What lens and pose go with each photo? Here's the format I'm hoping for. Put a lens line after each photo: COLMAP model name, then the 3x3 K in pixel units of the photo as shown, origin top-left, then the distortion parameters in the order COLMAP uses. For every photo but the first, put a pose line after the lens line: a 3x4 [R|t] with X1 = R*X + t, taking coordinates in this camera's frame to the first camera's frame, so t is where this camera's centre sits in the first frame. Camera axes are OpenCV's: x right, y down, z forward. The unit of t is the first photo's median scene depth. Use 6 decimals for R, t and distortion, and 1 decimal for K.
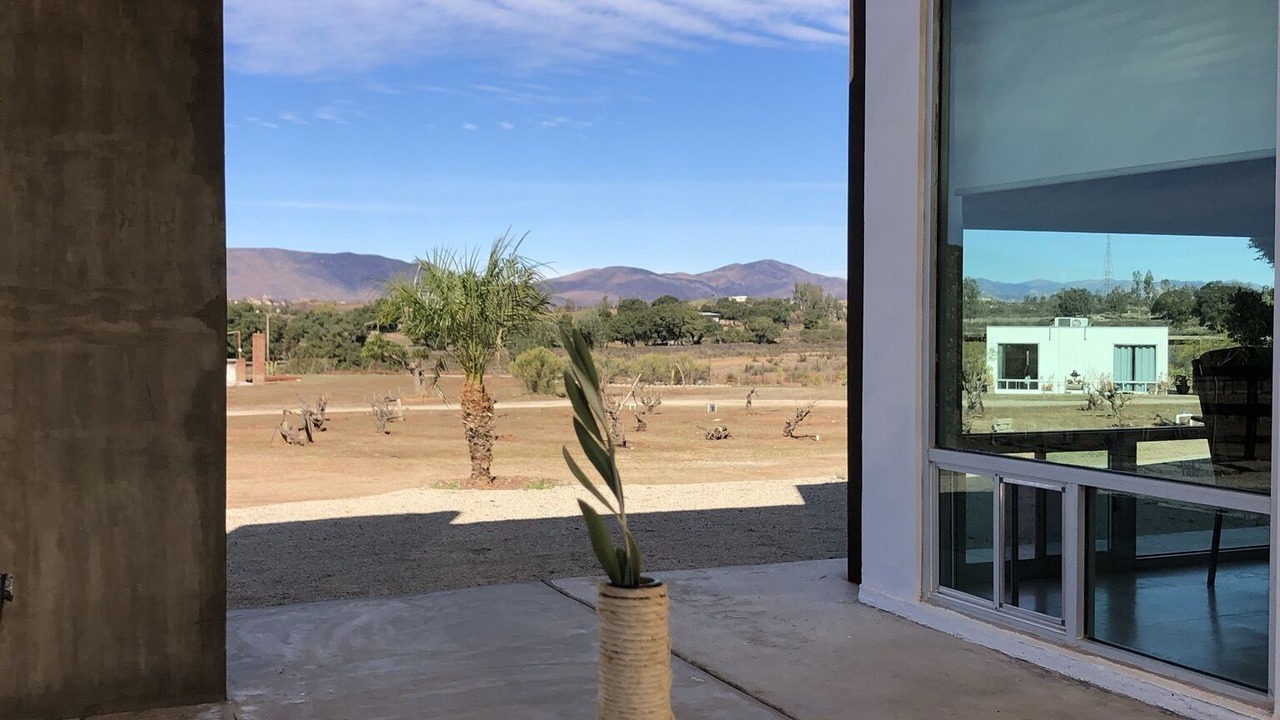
lens RADIAL K [[1425.3, 0, 640.0], [0, 1425.3, 360.0], [0, 0, 1]] dist [0.006278, 0.006338]
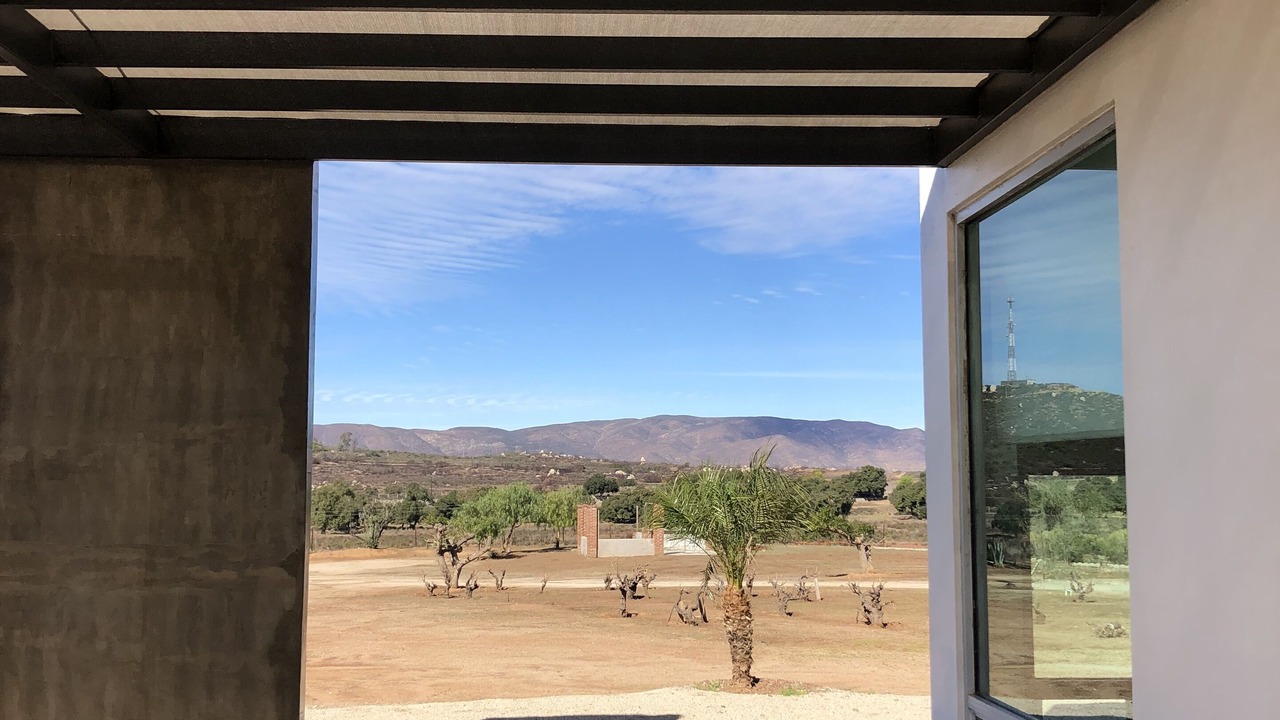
lens RADIAL K [[1452.8, 0, 640.0], [0, 1452.8, 360.0], [0, 0, 1]] dist [0.054899, -0.018454]
pose [[0.932637, -0.028875, -0.359659, 0.420725], [-0.010253, 0.994269, -0.106413, -0.072242], [0.360671, 0.102933, 0.926996, -0.089745]]
